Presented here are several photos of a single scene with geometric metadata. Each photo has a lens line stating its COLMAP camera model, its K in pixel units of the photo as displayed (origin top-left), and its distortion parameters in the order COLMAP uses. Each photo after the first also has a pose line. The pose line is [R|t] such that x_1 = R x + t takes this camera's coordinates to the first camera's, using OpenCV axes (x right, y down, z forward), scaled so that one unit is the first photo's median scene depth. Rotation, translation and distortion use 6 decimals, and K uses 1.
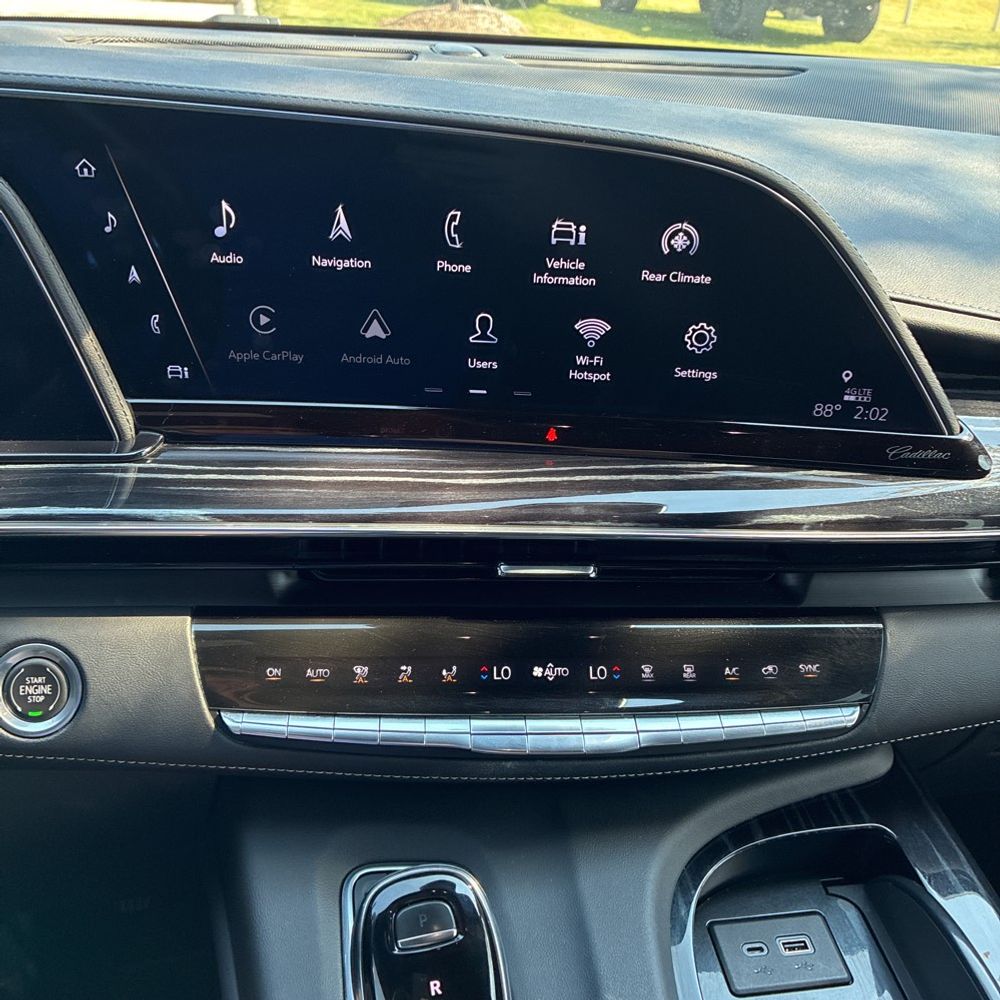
lens RADIAL K [[1089.8, 0, 517.2], [0, 1089.8, 500.3], [0, 0, 1]] dist [0.013743, 0.036331]
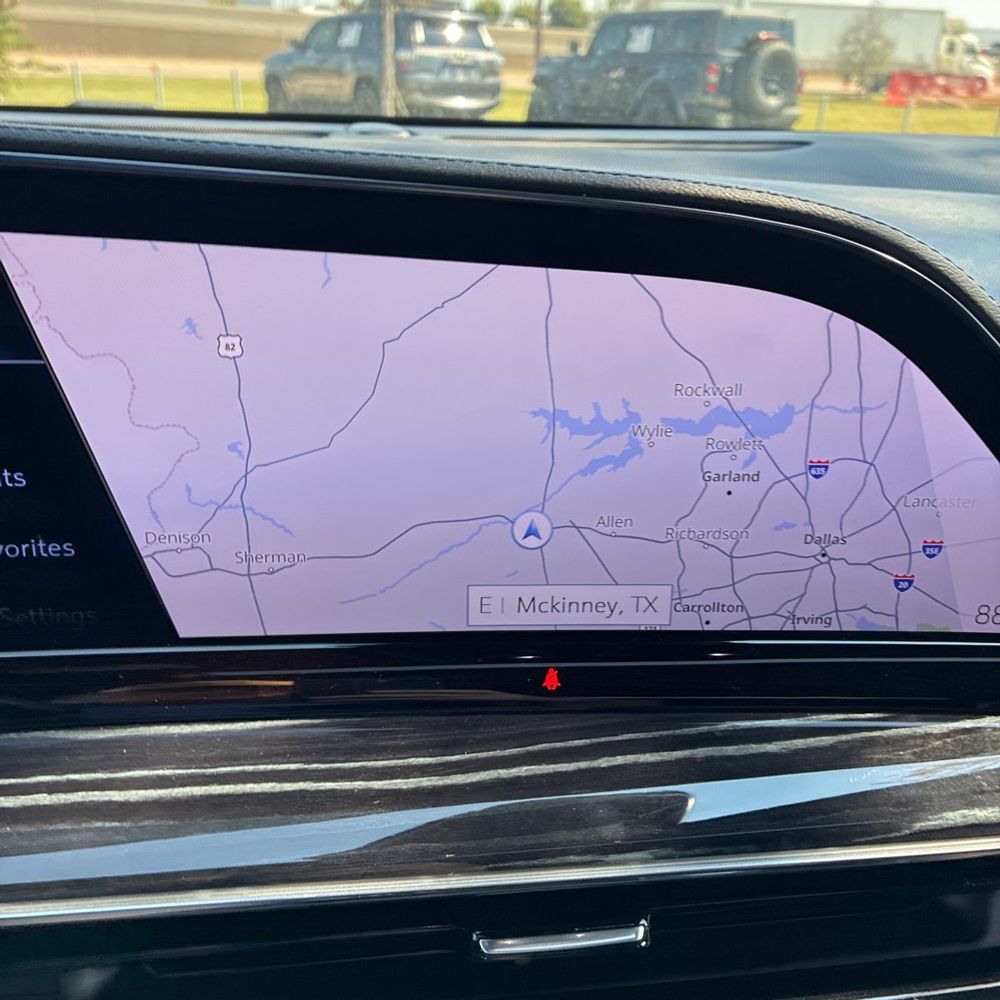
lens RADIAL K [[1089.8, 0, 517.2], [0, 1089.8, 500.3], [0, 0, 1]] dist [0.013743, 0.036331]
pose [[0.997598, -0.045579, 0.052157, -0.014056], [0.050450, 0.994077, -0.096257, -0.105193], [-0.047461, 0.098657, 0.993989, 0.417699]]
